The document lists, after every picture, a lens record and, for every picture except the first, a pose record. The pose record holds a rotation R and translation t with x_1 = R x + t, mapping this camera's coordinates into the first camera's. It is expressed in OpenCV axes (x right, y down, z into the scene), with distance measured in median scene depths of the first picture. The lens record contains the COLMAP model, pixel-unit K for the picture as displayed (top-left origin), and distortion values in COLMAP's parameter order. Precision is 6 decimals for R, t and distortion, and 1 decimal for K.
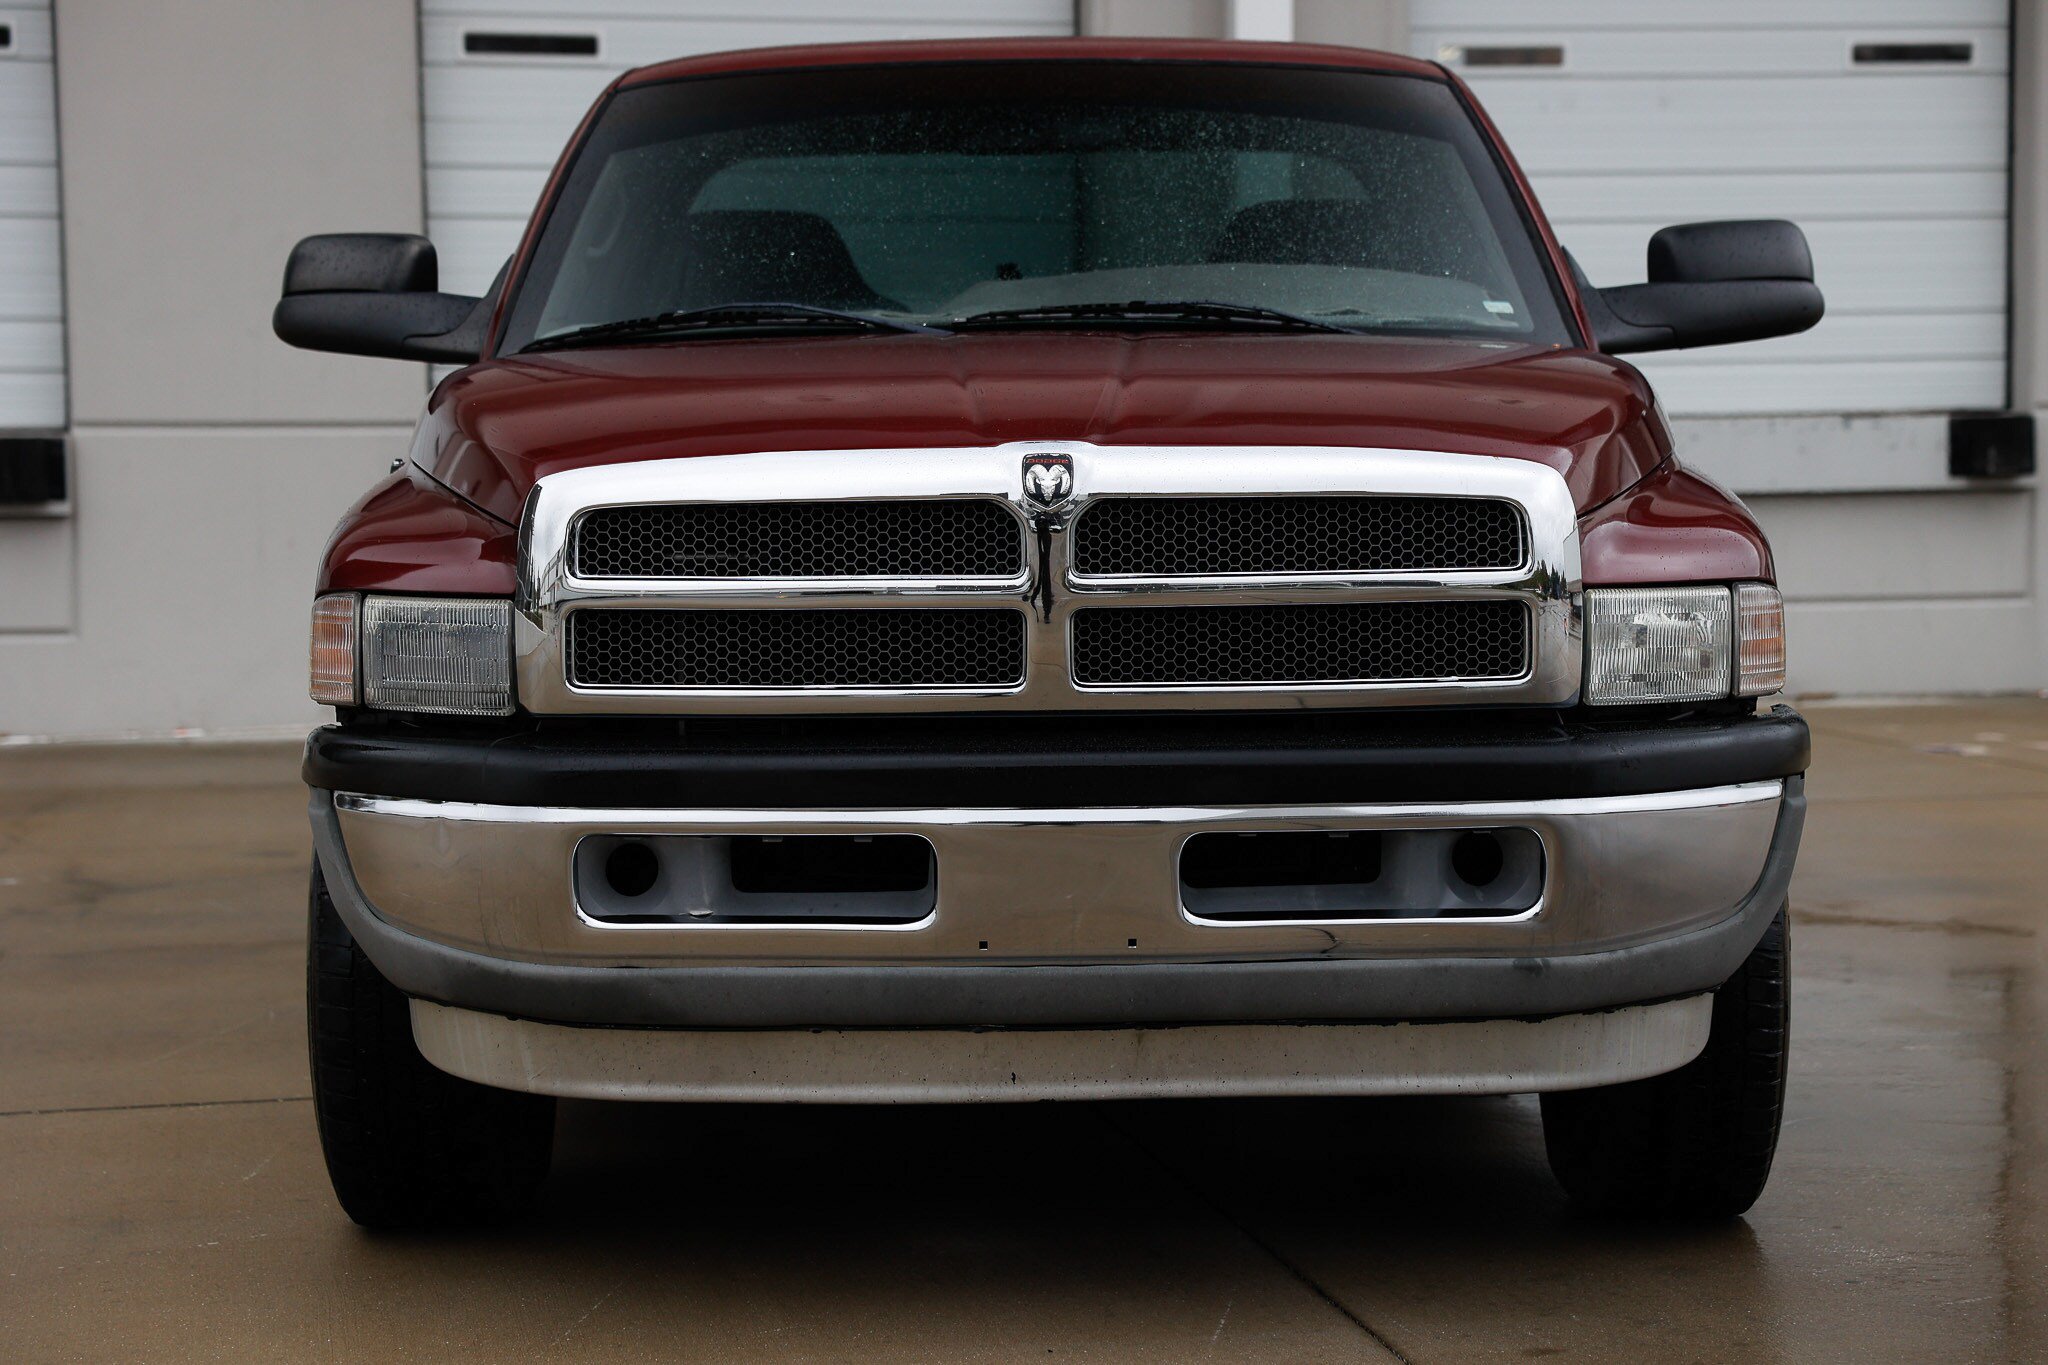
lens RADIAL K [[4003.8, 0, 1024.0], [0, 4003.8, 682.5], [0, 0, 1]] dist [0.265795, 0.253500]
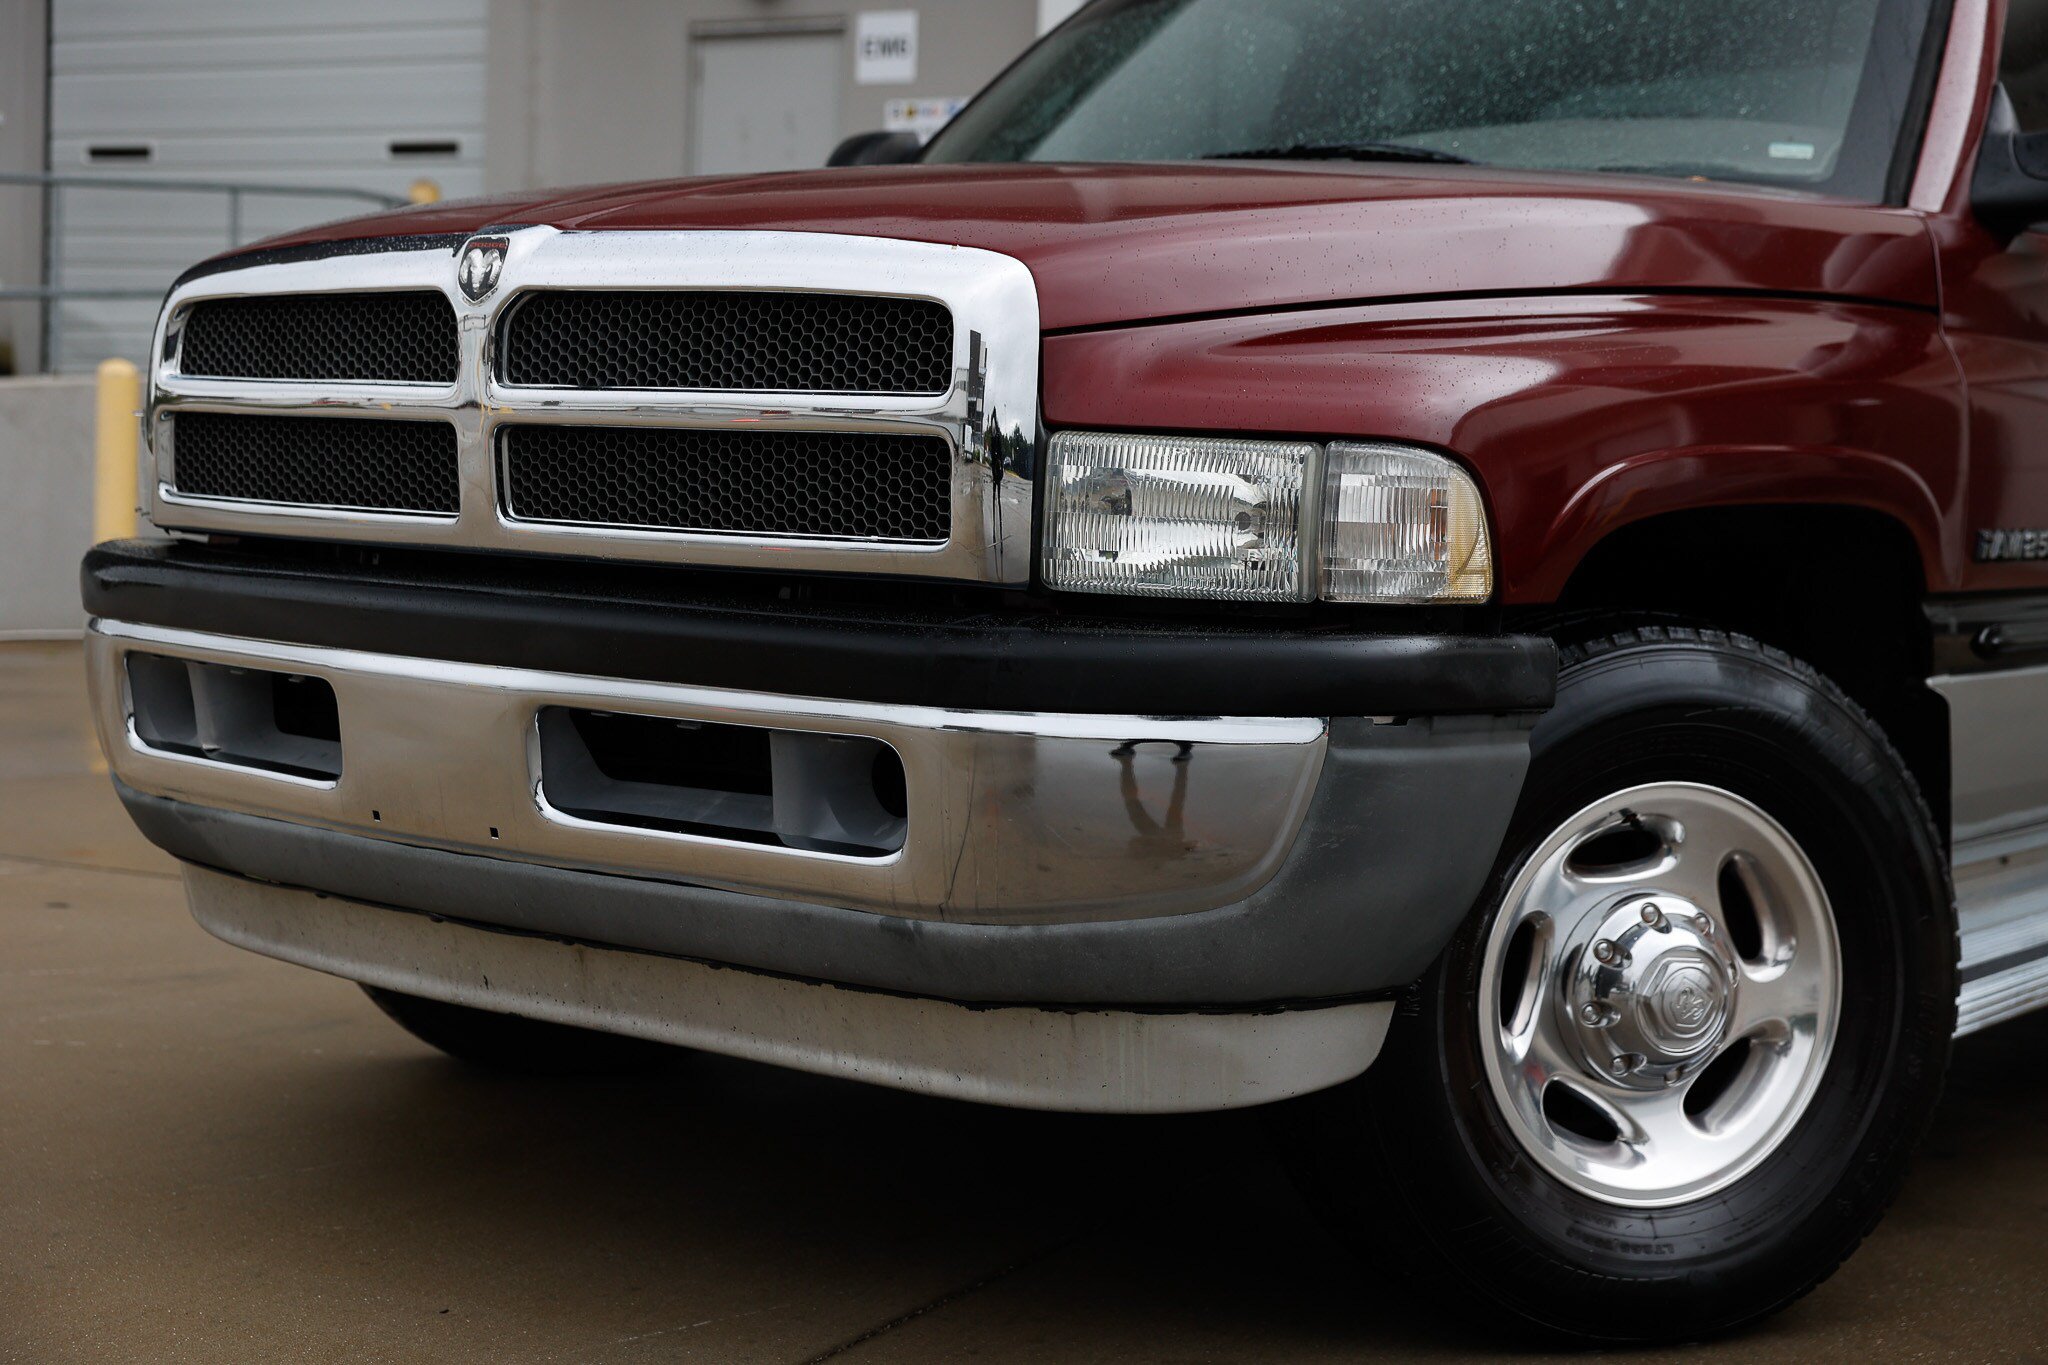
lens RADIAL K [[2910.1, 0, 1024.0], [0, 2910.1, 682.5], [0, 0, 1]] dist [0.144687, -0.004186]
pose [[0.777875, 0.085474, -0.622578, 0.469523], [-0.085451, 0.995892, 0.029960, 0.007081], [0.622582, 0.029894, 0.781984, 0.587250]]
